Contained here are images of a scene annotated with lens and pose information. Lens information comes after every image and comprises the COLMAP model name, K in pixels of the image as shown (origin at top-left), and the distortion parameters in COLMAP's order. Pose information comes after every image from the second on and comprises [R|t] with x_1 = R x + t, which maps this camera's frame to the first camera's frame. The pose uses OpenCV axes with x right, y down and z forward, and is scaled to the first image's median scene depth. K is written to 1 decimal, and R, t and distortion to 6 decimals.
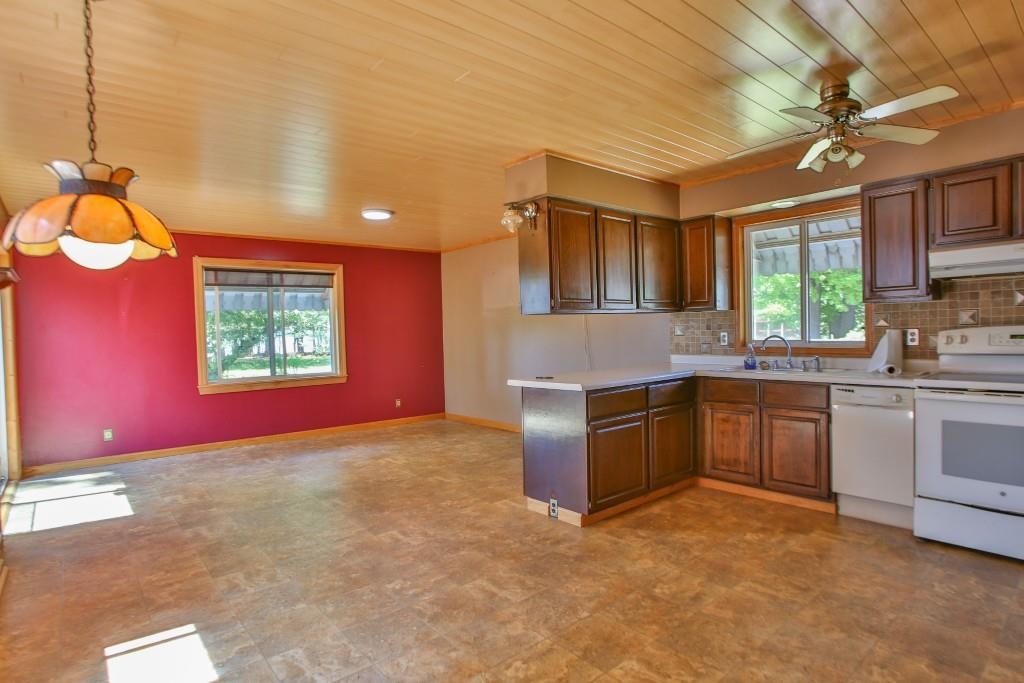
lens RADIAL K [[537.8, 0, 504.8], [0, 537.8, 345.6], [0, 0, 1]] dist [-0.057392, 0.023337]
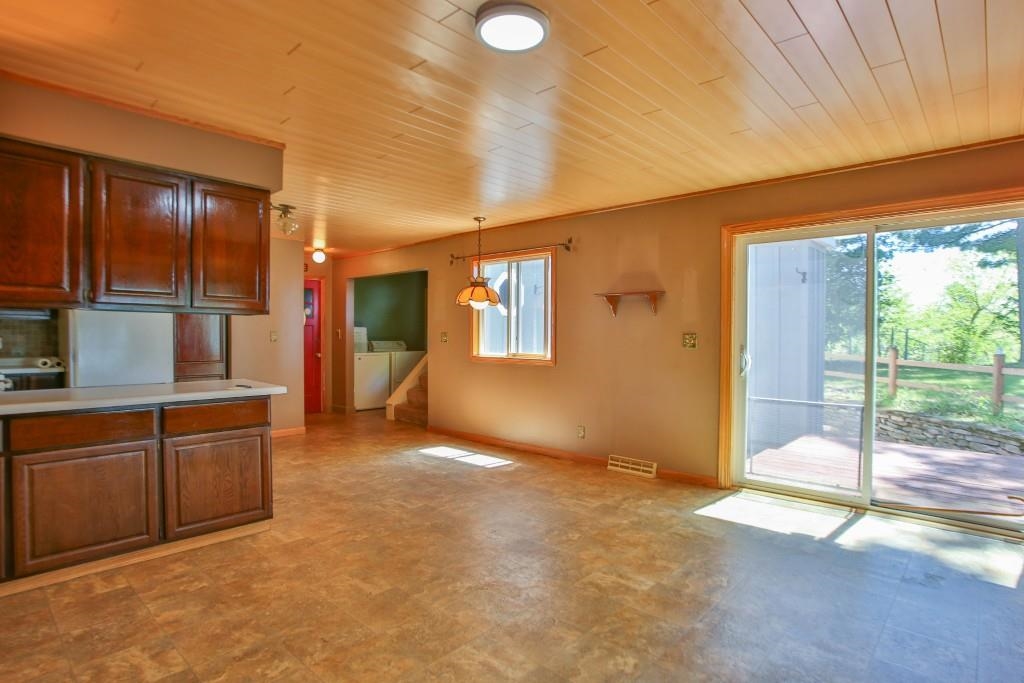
lens RADIAL K [[537.8, 0, 525.9], [0, 537.8, 346.0], [0, 0, 1]] dist [-0.057392, 0.023337]
pose [[-0.987450, 0.019820, -0.156681, -0.234463], [0.012352, 0.998747, 0.048491, -0.039907], [0.157446, 0.045947, -0.986458, 1.813538]]
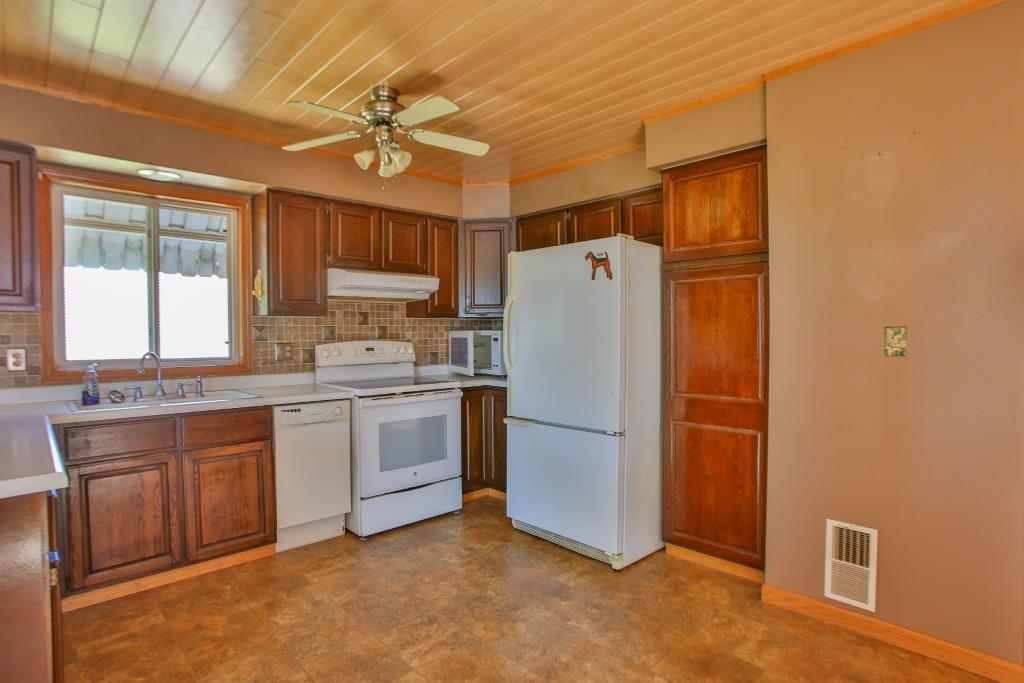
lens RADIAL K [[537.8, 0, 507.1], [0, 537.8, 340.8], [0, 0, 1]] dist [-0.057392, 0.023337]
pose [[-0.069406, 0.012836, 0.997506, -0.236021], [0.033946, 0.999369, -0.010498, -0.010107], [-0.997011, 0.033132, -0.069798, 0.568293]]
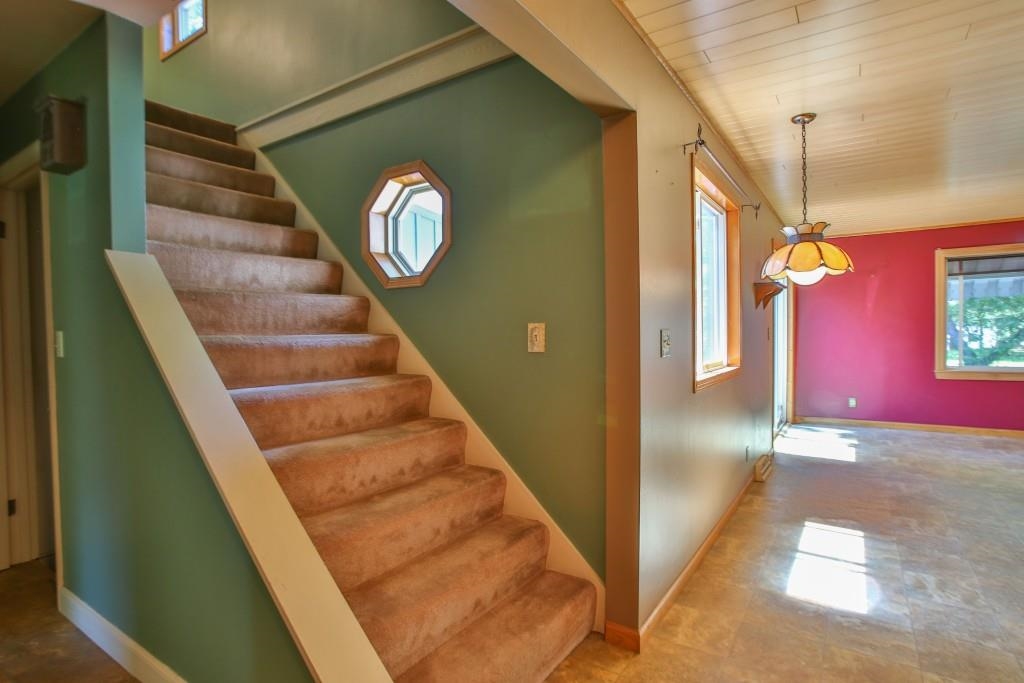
lens RADIAL K [[537.8, 0, 515.8], [0, 537.8, 338.0], [0, 0, 1]] dist [-0.057392, 0.023337]
pose [[0.289072, 0.035730, -0.956640, 0.259913], [-0.022821, 0.999276, 0.030426, -0.003050], [0.957035, 0.013037, 0.289678, -0.169057]]
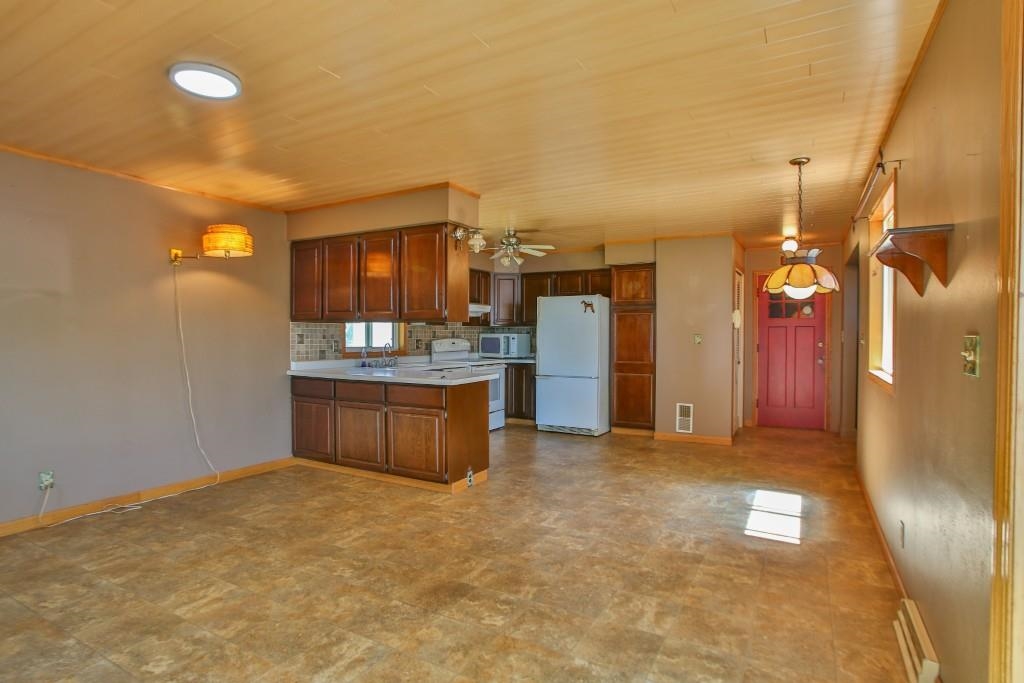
lens RADIAL K [[537.8, 0, 512.7], [0, 537.8, 344.4], [0, 0, 1]] dist [-0.057392, 0.023337]
pose [[-0.359326, 0.010312, 0.933155, -0.987426], [0.031420, 0.999506, 0.001054, -0.005532], [-0.932683, 0.029698, -0.359473, 1.199013]]
